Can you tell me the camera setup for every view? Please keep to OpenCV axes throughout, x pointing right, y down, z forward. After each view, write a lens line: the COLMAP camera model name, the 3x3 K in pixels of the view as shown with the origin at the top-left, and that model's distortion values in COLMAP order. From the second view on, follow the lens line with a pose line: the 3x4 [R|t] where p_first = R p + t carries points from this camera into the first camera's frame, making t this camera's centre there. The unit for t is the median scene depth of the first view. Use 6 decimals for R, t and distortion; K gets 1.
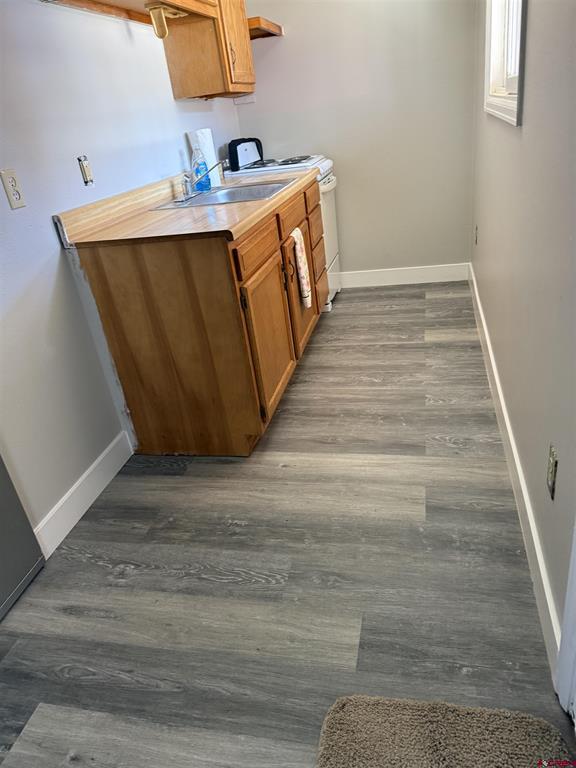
lens RADIAL K [[550.0, 0, 288.0], [0, 550.0, 384.0], [0, 0, 1]] dist [0.129075, -0.192058]
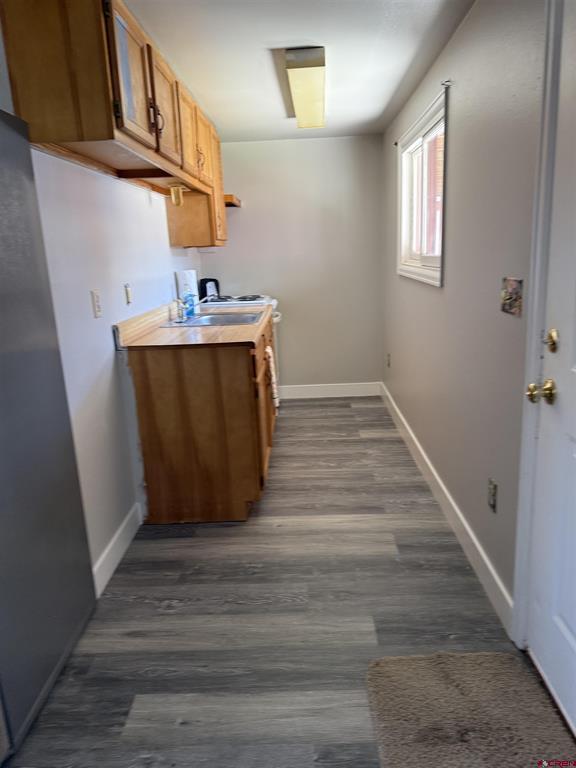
lens RADIAL K [[550.0, 0, 288.0], [0, 550.0, 384.0], [0, 0, 1]] dist [0.129075, -0.192058]
pose [[0.977347, 0.032801, 0.209088, -0.277500], [0.015426, 0.974250, -0.224944, 0.127911], [-0.211082, 0.223074, 0.951673, -0.285037]]
